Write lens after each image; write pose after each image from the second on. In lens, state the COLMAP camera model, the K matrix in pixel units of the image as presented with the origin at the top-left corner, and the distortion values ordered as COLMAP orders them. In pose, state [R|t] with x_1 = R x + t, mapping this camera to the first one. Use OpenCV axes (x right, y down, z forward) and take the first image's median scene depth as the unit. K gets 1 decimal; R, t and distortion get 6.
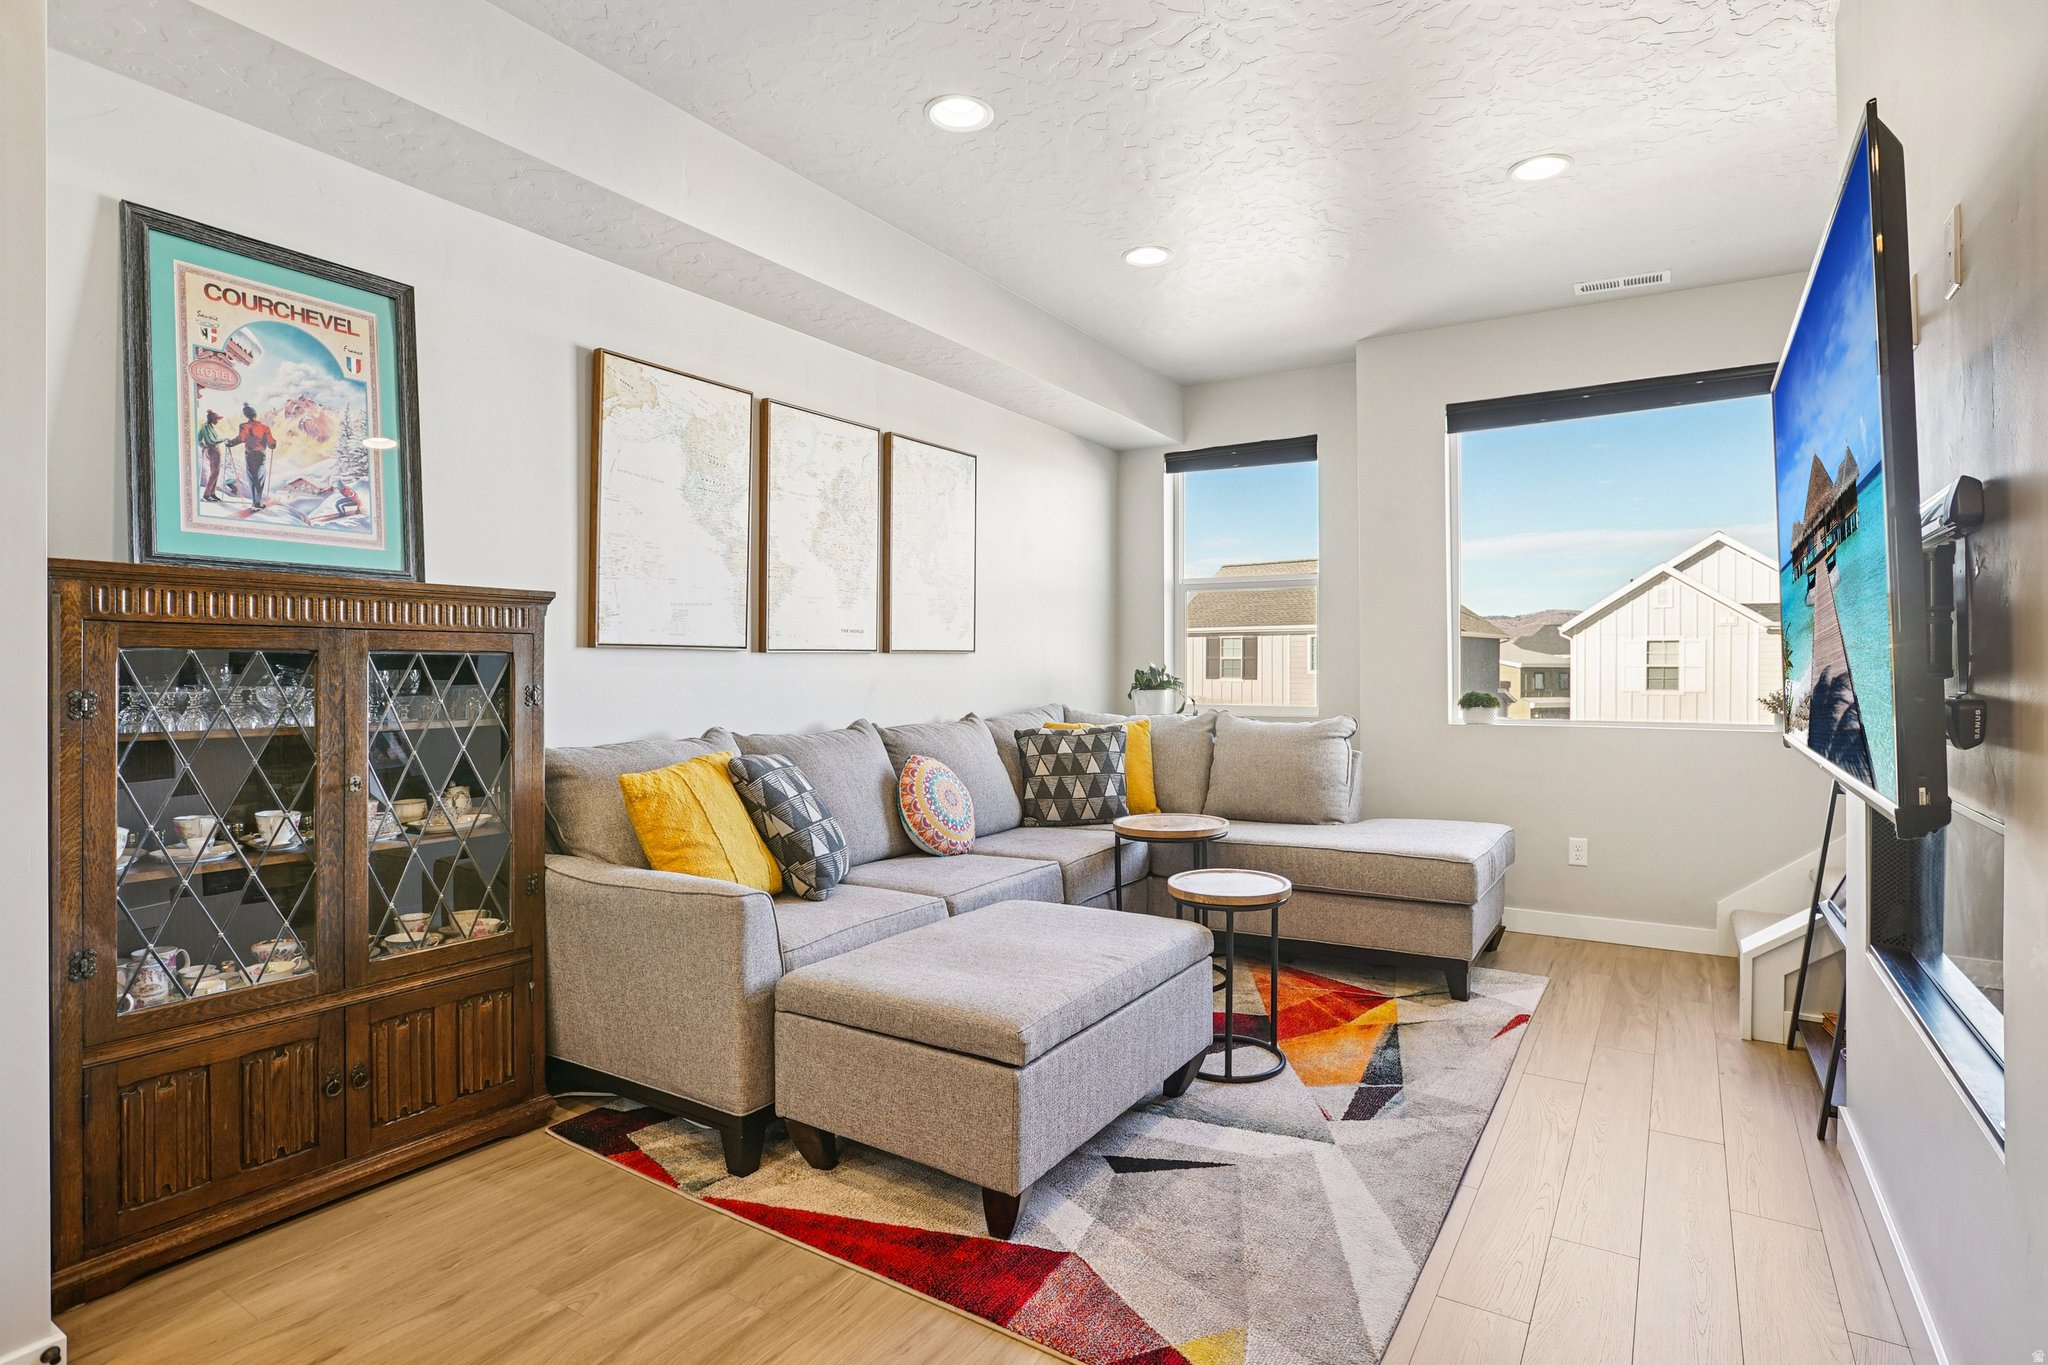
lens RADIAL K [[1030.2, 0, 1057.9], [0, 1030.2, 668.3], [0, 0, 1]] dist [-0.024963, 0.001620]
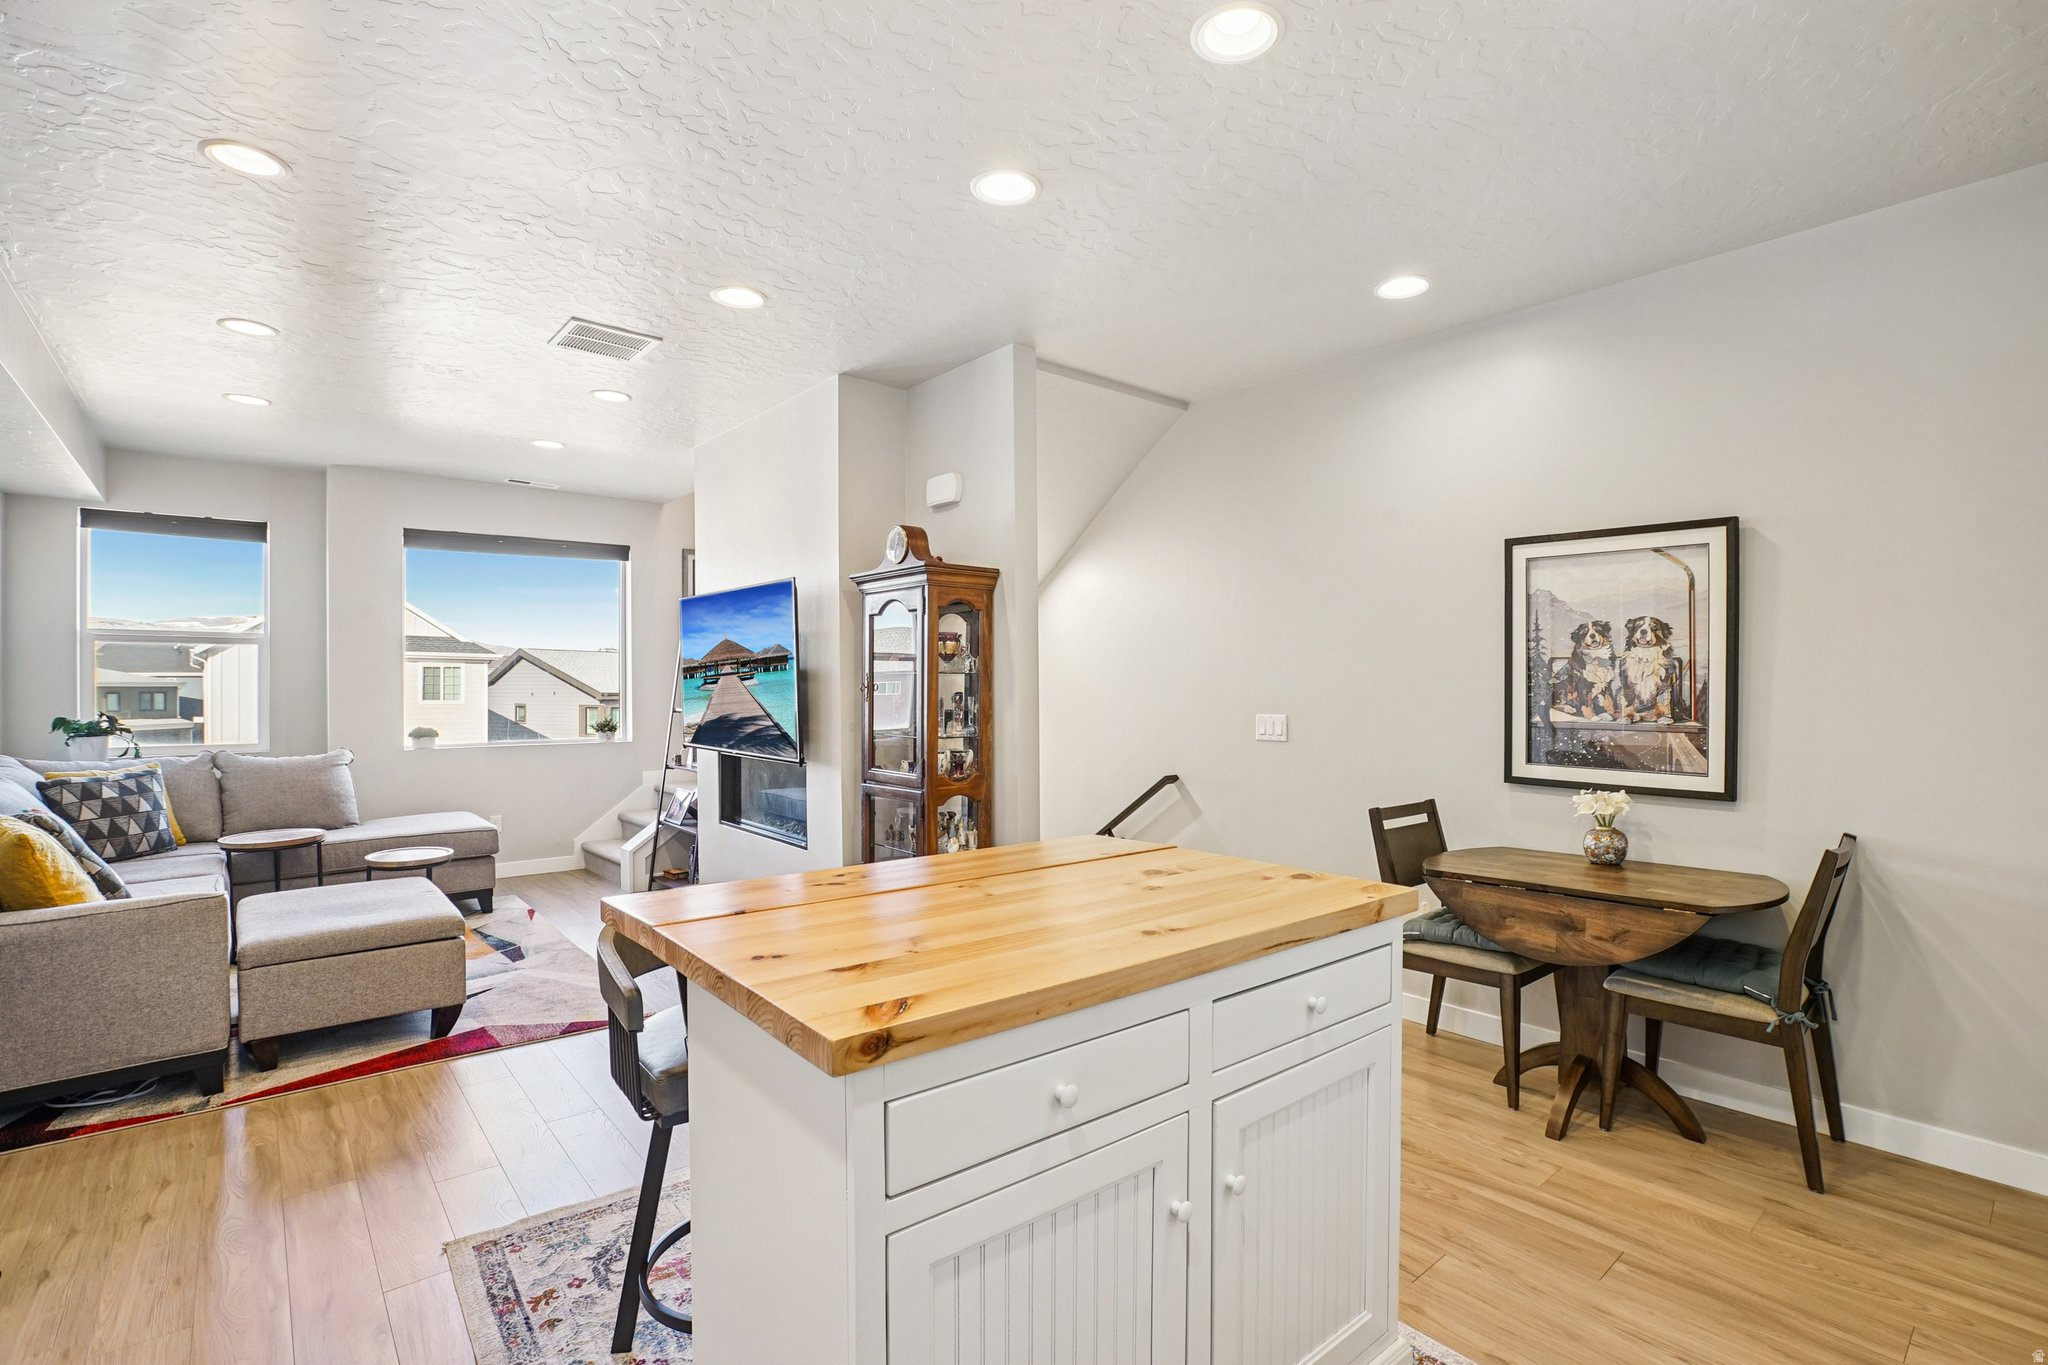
lens RADIAL K [[946.8, 0, 1035.0], [0, 946.8, 683.0], [0, 0, 1]] dist [-0.028372, 0.001717]
pose [[0.305049, 0.000860, 0.952336, -0.642618], [-0.000066, 1.000000, -0.000882, -0.040894], [-0.952337, 0.000206, 0.305049, -0.259896]]
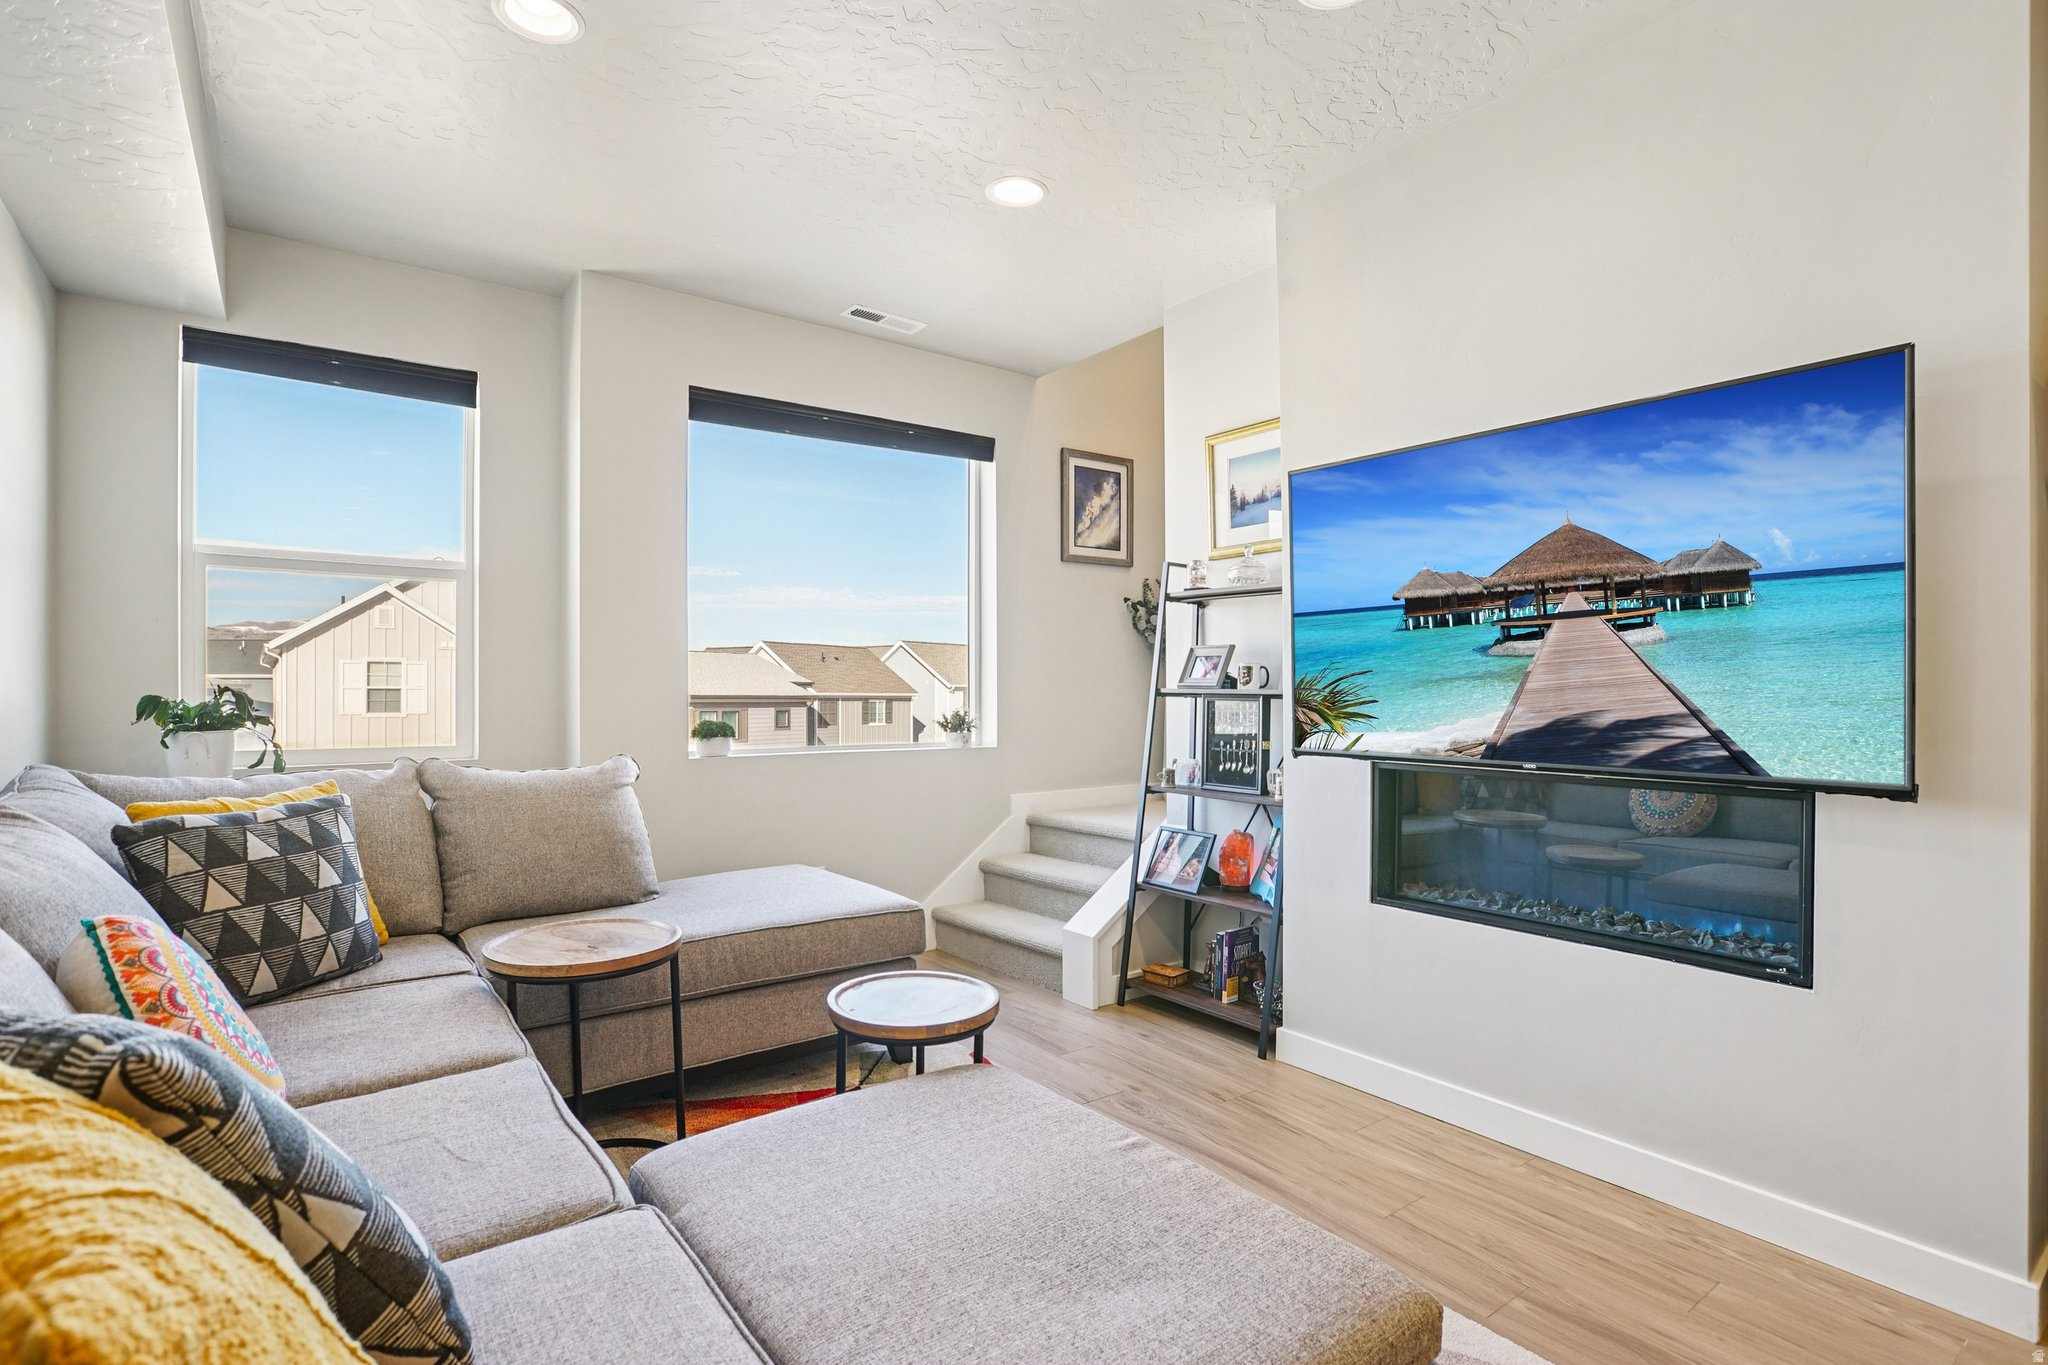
lens RADIAL K [[994.7, 0, 1014.0], [0, 994.7, 691.4], [0, 0, 1]] dist [-0.026079, 0.002247]
pose [[0.376213, 0.001713, 0.926532, -0.309103], [-0.003469, 0.999994, -0.000440, -0.002319], [-0.926527, -0.003048, 0.376217, 0.470237]]
